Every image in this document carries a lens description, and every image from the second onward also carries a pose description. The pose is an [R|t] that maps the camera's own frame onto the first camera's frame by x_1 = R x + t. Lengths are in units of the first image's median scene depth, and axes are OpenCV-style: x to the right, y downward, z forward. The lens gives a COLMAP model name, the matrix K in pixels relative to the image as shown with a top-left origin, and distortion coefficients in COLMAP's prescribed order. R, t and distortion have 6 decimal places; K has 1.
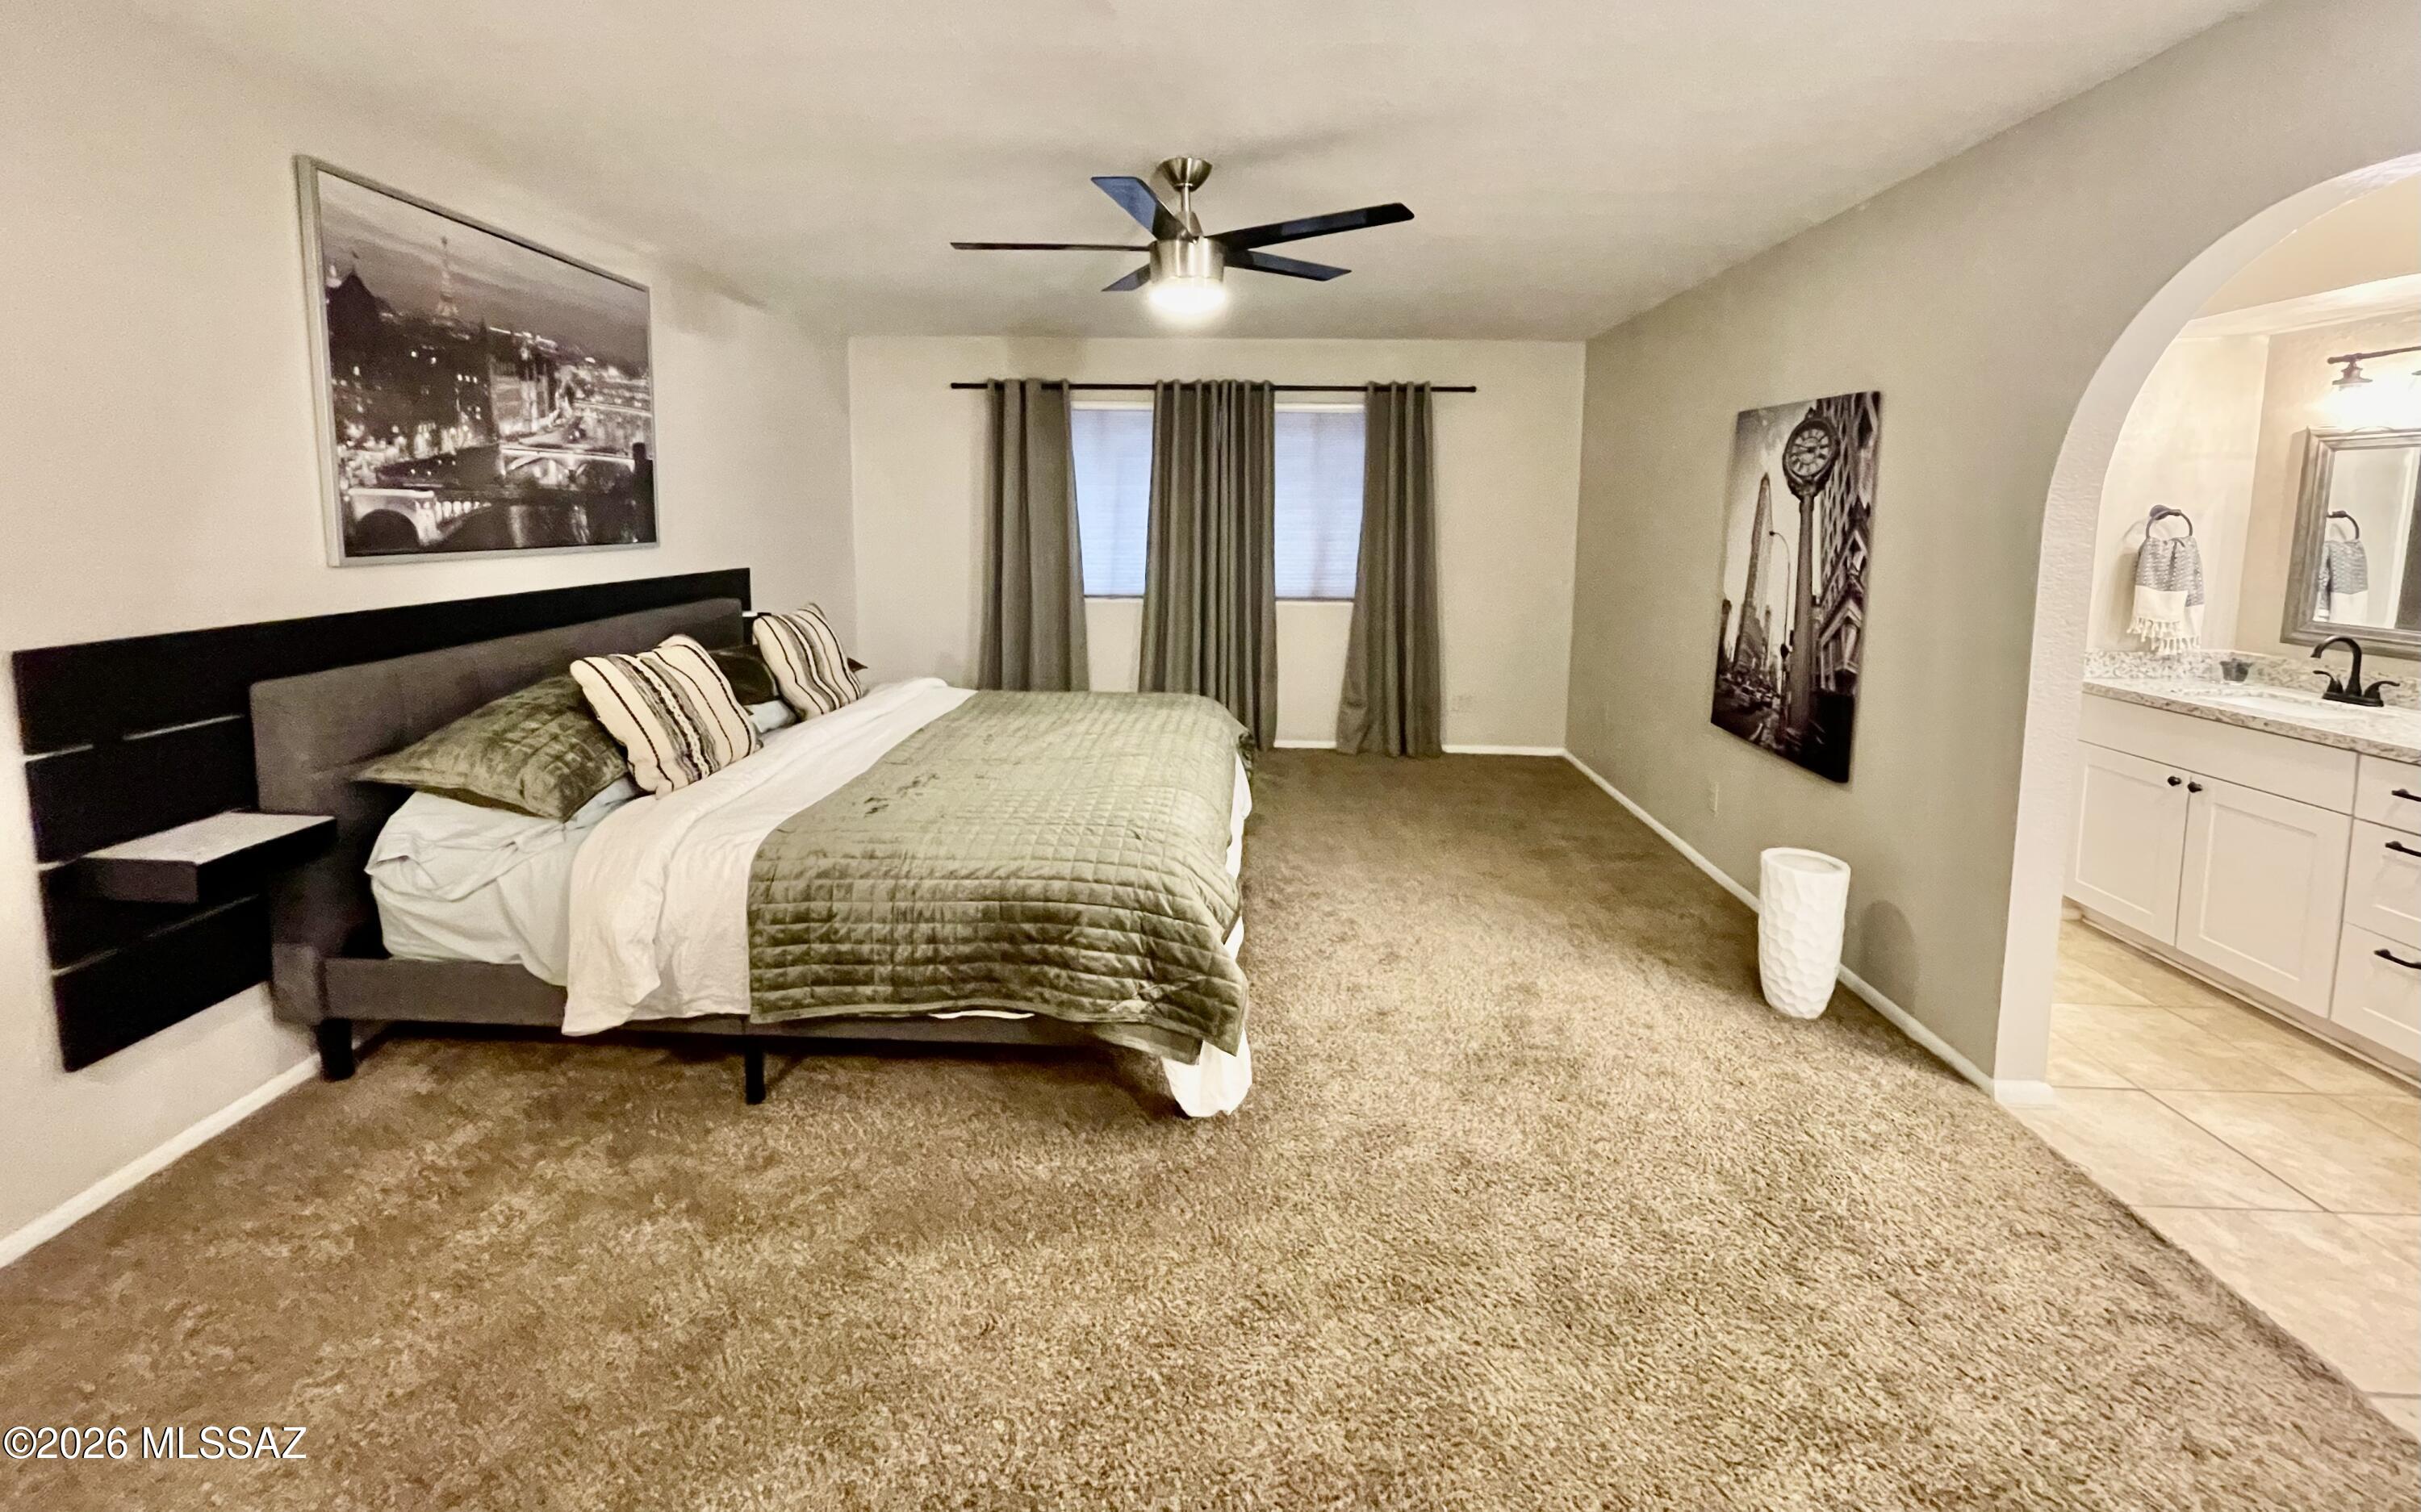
lens RADIAL K [[991.9, 0, 1217.1], [0, 991.9, 610.5], [0, 0, 1]] dist [-0.000542, -0.000450]
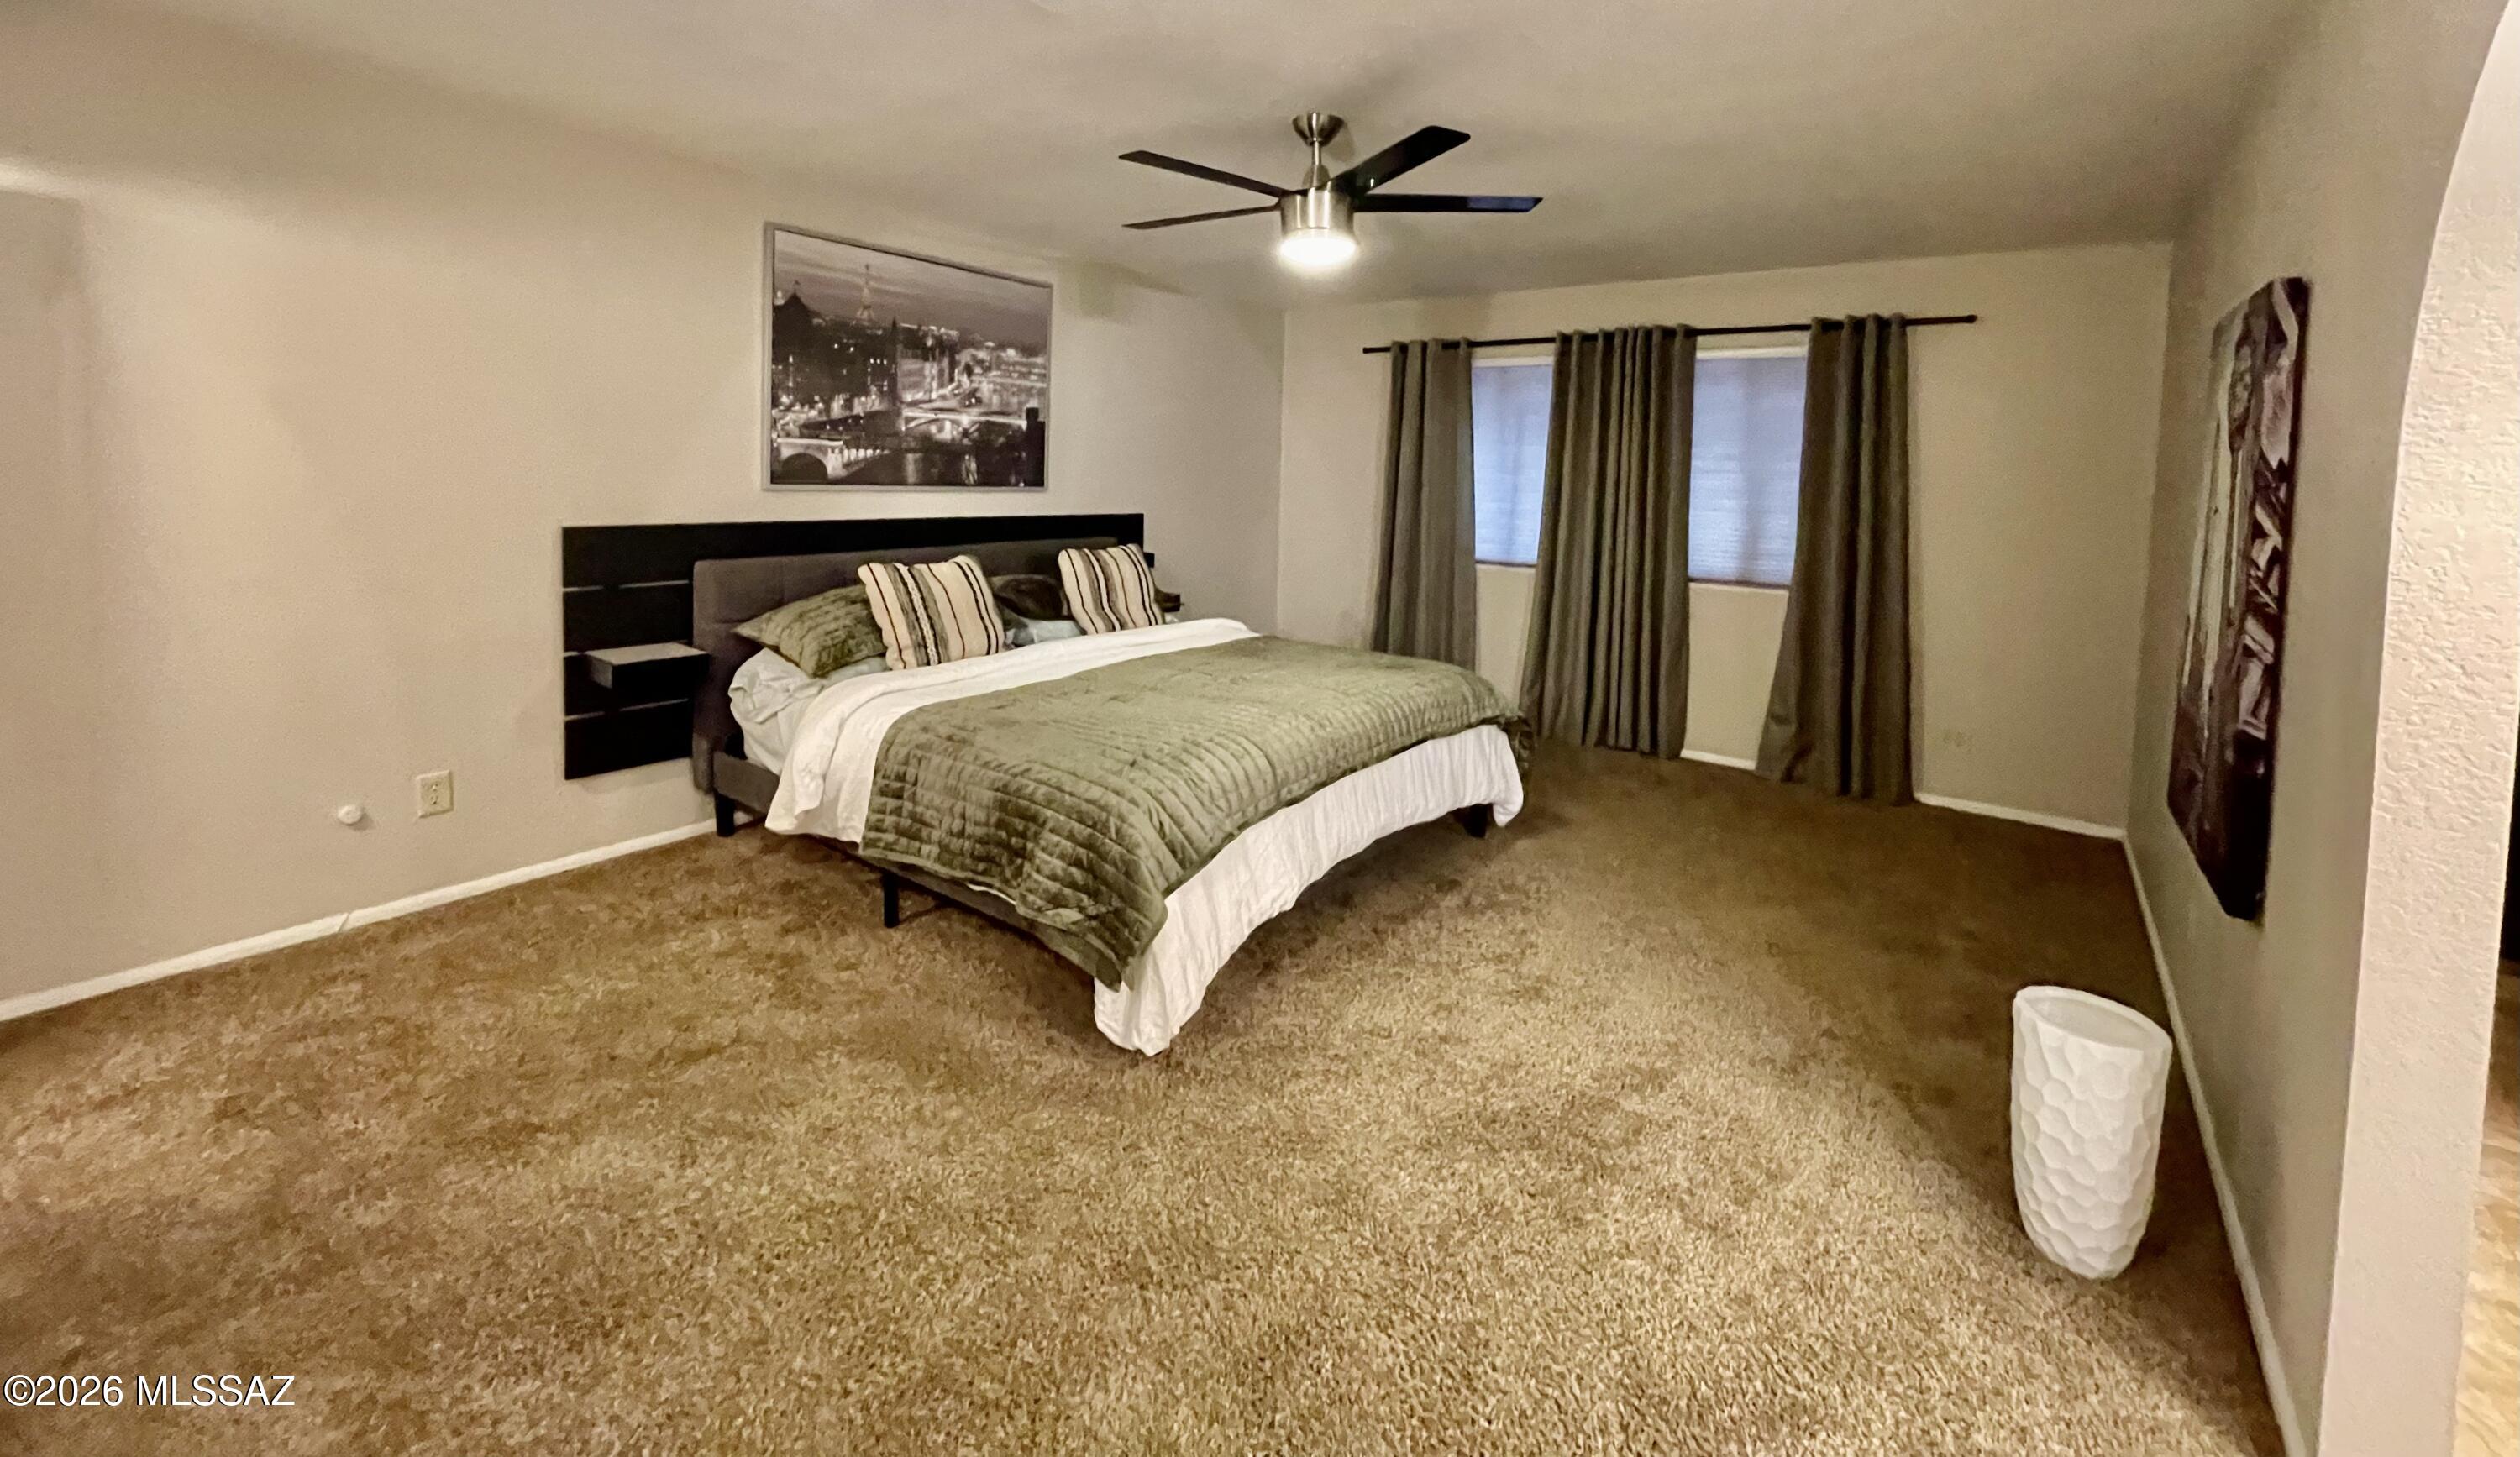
lens RADIAL K [[1035.2, 0, 1253.4], [0, 1035.2, 517.6], [0, 0, 1]] dist [0.001036, 0.000225]
pose [[0.819266, 0.040324, -0.571994, 0.523224], [-0.078618, 0.996003, -0.042390, 0.004461], [0.567998, 0.079698, 0.819162, 0.127966]]
